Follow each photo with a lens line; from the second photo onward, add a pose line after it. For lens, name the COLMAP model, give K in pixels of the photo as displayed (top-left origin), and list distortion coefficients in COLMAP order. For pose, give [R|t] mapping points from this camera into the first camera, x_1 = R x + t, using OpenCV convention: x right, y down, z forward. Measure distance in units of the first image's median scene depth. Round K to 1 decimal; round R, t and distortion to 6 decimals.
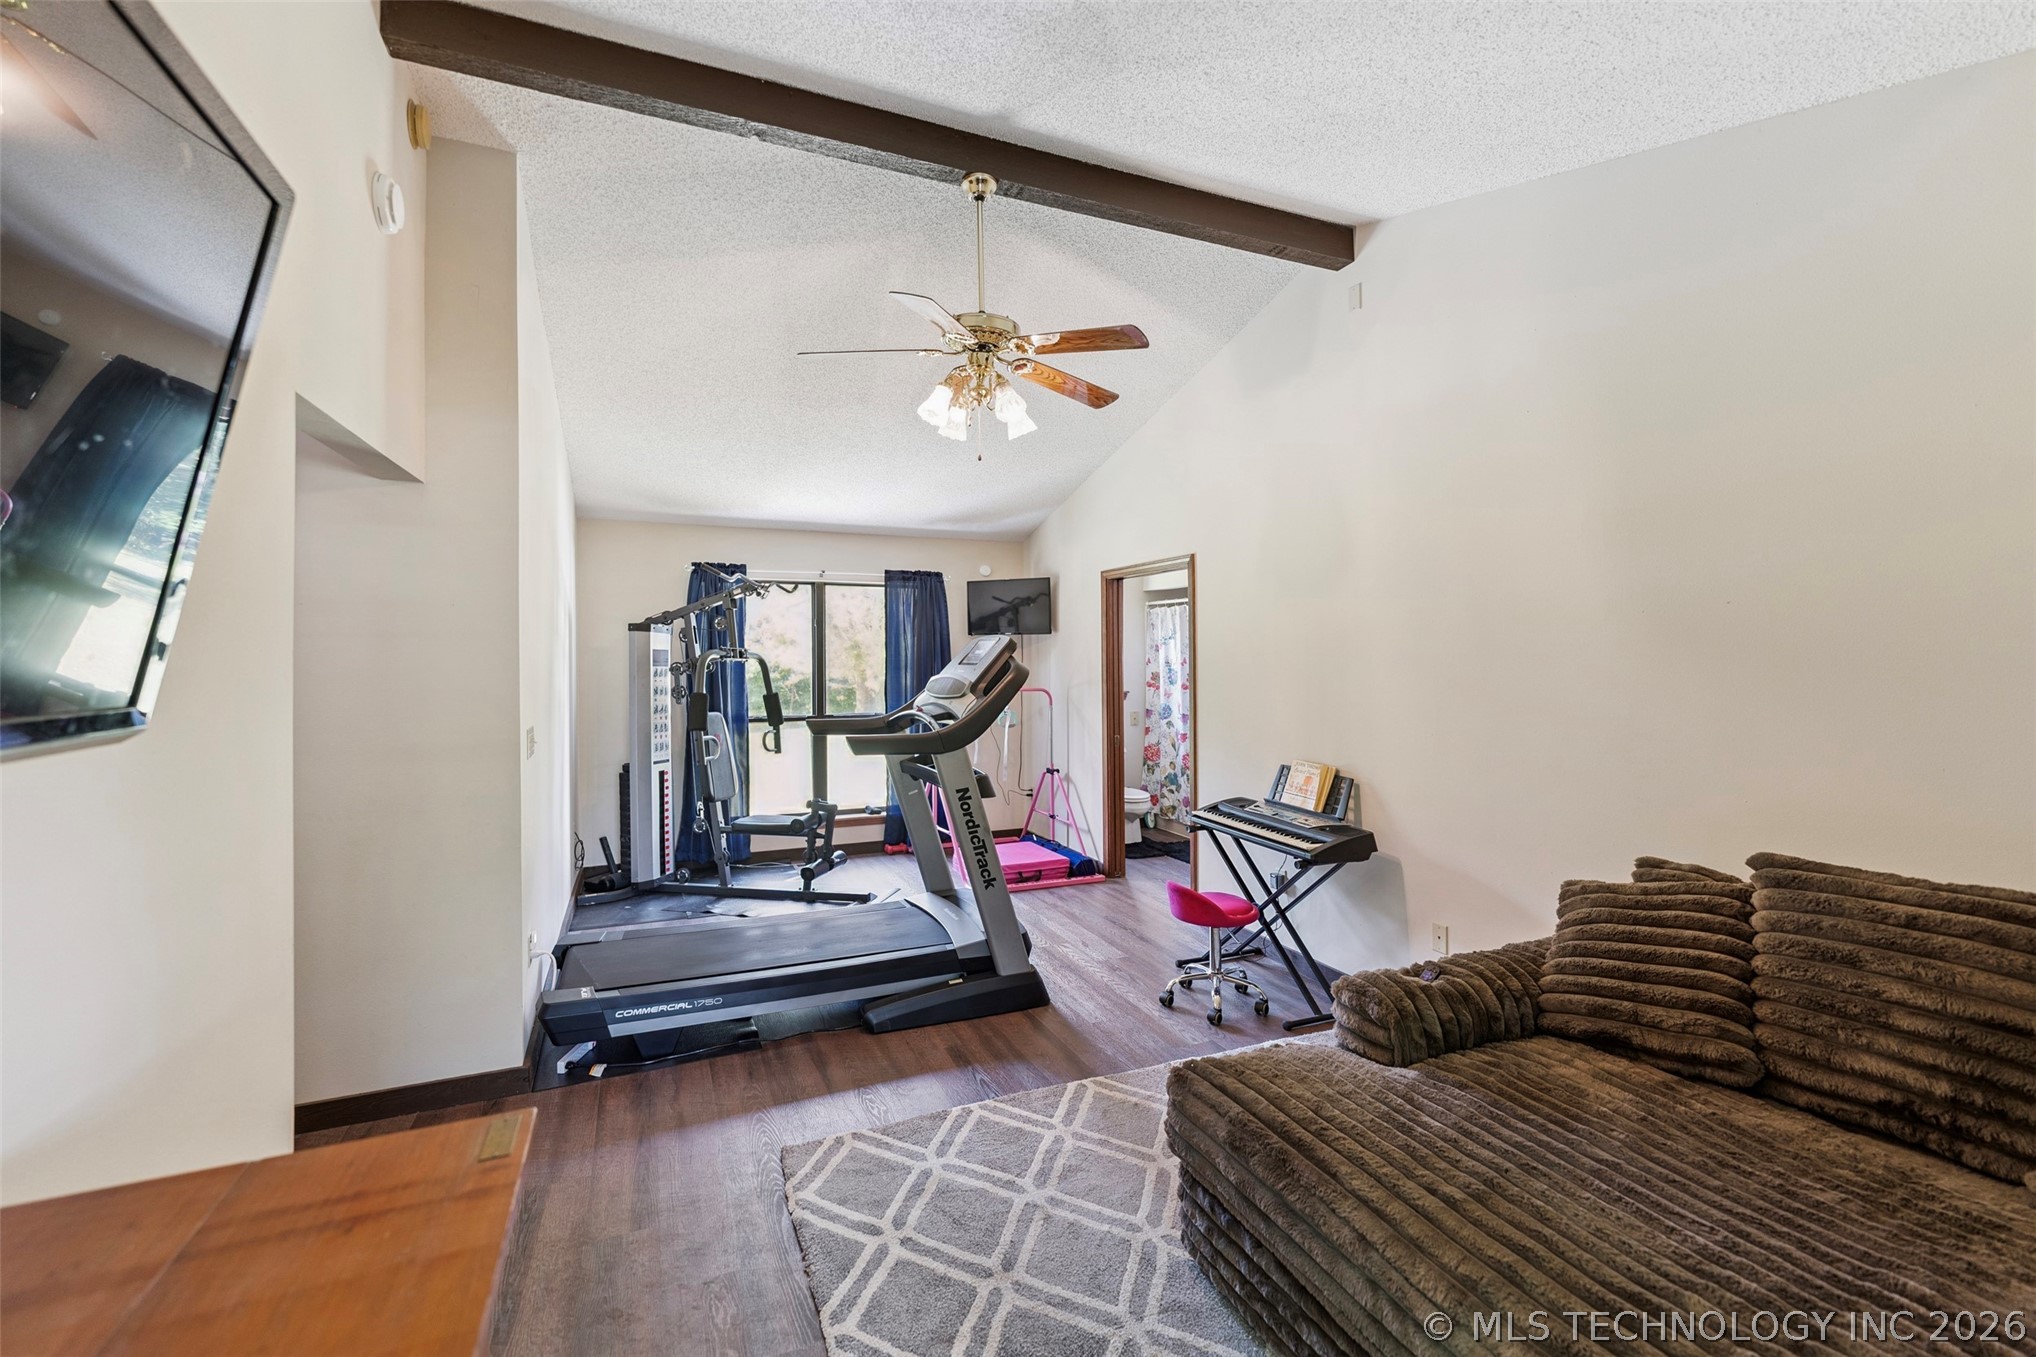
lens RADIAL K [[831.4, 0, 1015.3], [0, 831.4, 665.5], [0, 0, 1]] dist [0.003389, -0.001118]
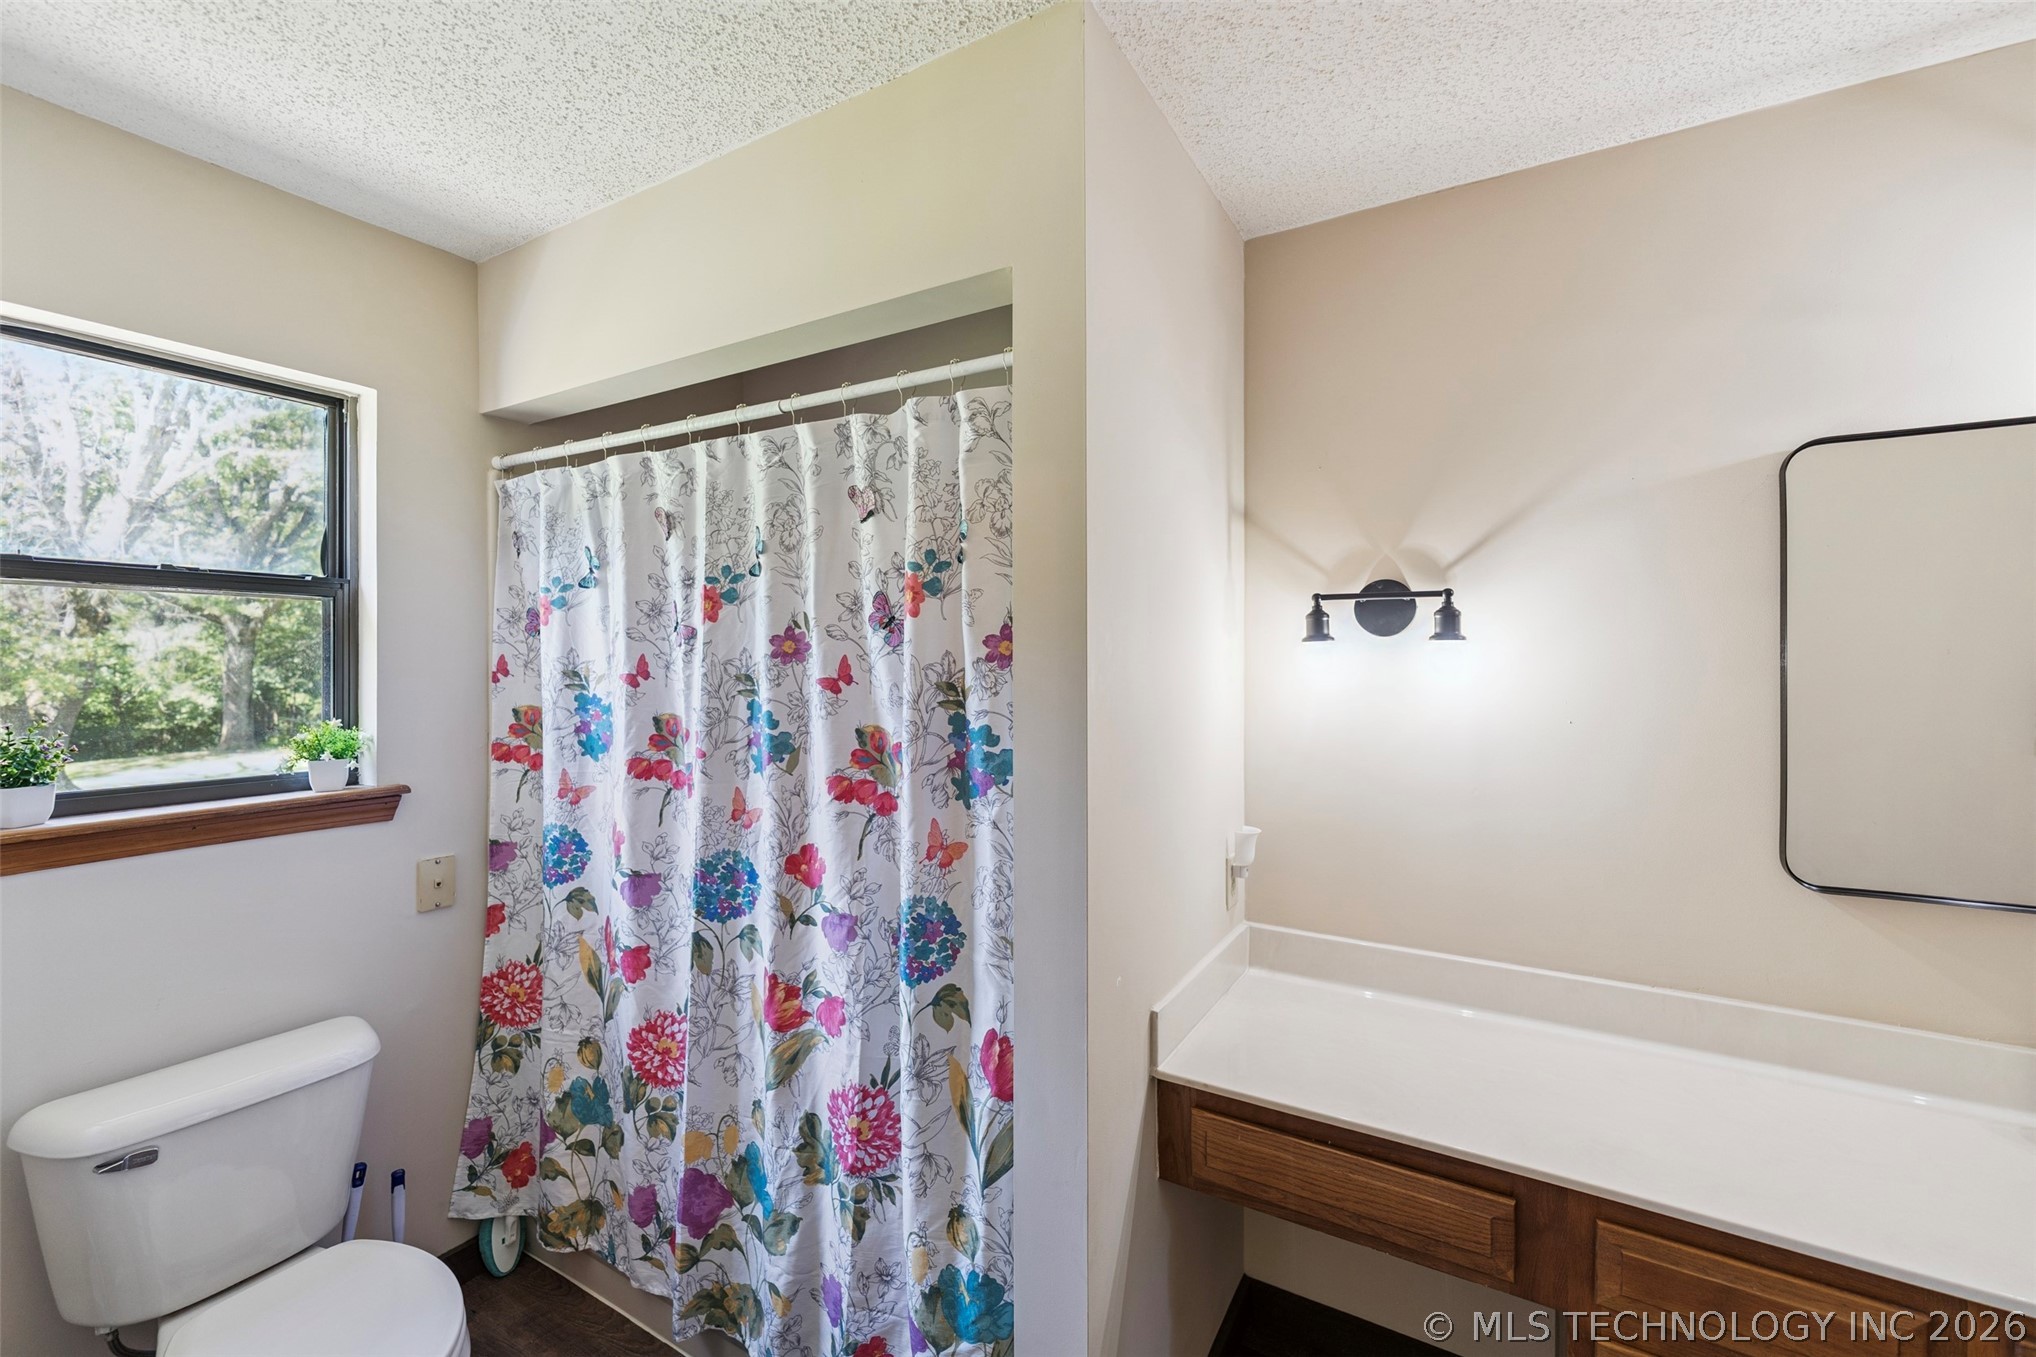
lens RADIAL K [[831.4, 0, 1016.2], [0, 831.4, 667.5], [0, 0, 1]] dist [0.003389, -0.001118]
pose [[0.804829, 0.006495, 0.593471, 0.137028], [-0.004878, 0.999979, -0.004329, -0.005049], [-0.593486, 0.000589, 0.804844, 0.688952]]
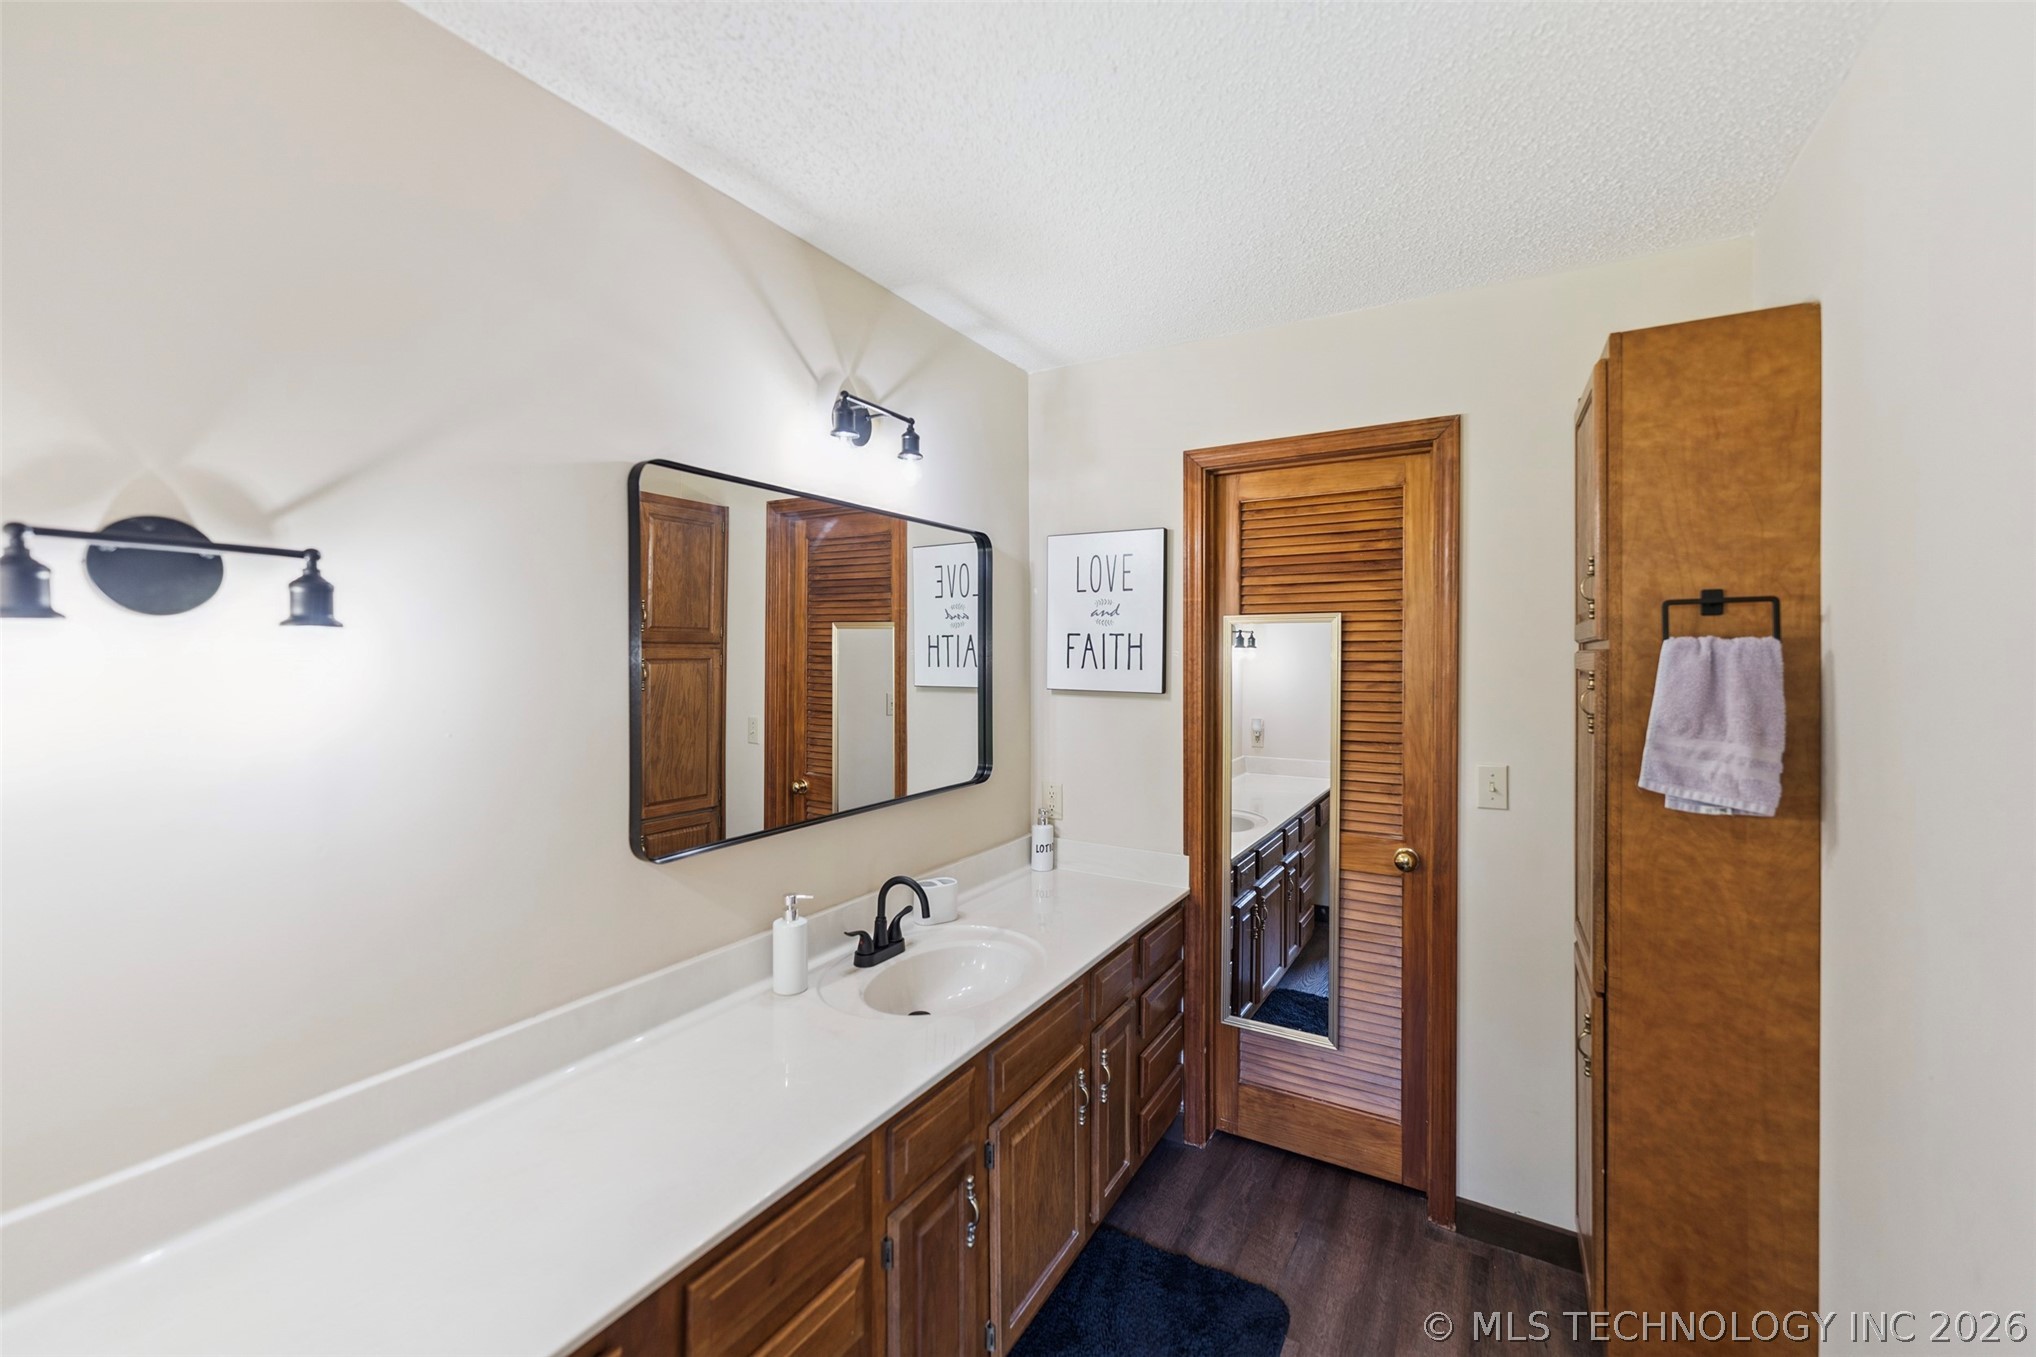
lens RADIAL K [[831.4, 0, 1018.5], [0, 831.4, 664.3], [0, 0, 1]] dist [0.003389, -0.001118]
pose [[-0.594100, -0.003002, 0.804386, 0.245556], [0.004920, 0.999961, 0.007365, -0.013809], [-0.804376, 0.008333, -0.594062, 0.997201]]
